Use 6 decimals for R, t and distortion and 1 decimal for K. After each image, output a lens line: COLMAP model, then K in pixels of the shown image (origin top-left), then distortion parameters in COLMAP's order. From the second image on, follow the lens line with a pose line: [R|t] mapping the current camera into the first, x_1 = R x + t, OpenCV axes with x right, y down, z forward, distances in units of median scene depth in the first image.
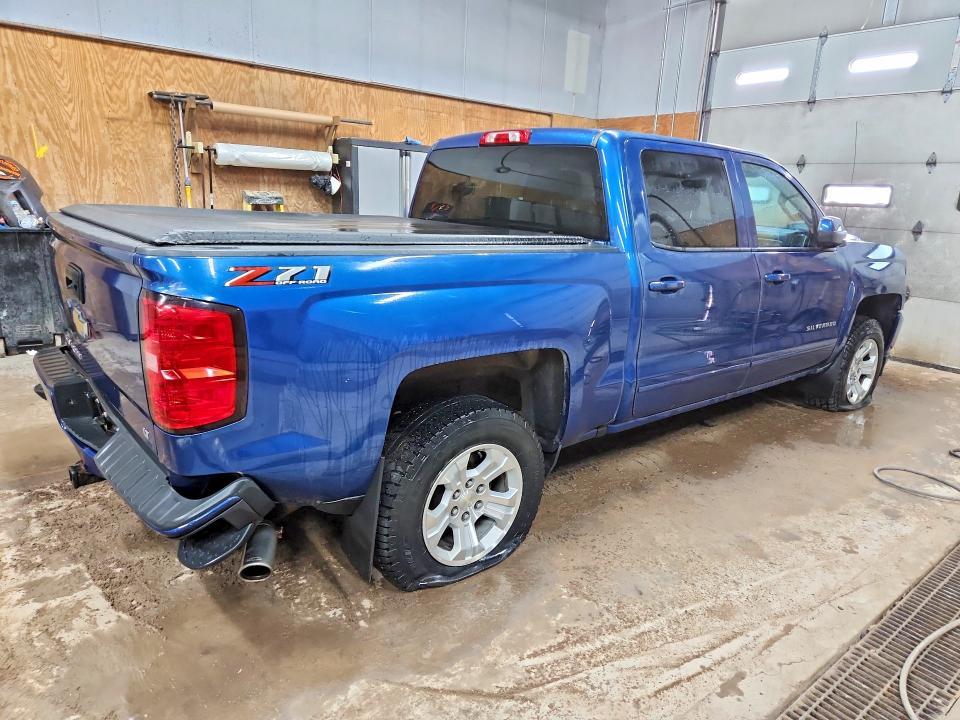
lens RADIAL K [[644.0, 0, 485.8], [0, 644.0, 359.0], [0, 0, 1]] dist [0.024705, -0.000810]
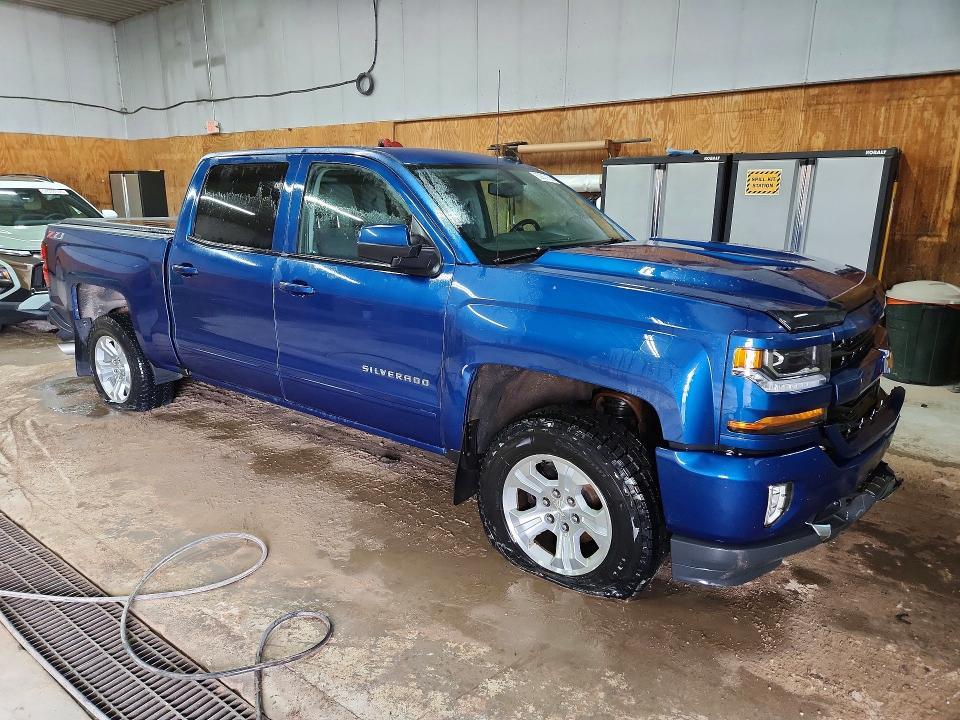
lens RADIAL K [[644.0, 0, 480.7], [0, 644.0, 362.3], [0, 0, 1]] dist [0.024705, -0.000810]
pose [[0.228684, 0.191812, -0.954417, 0.810977], [-0.238449, 0.961569, 0.136116, -0.121869], [0.943846, 0.196452, 0.265633, 0.604910]]
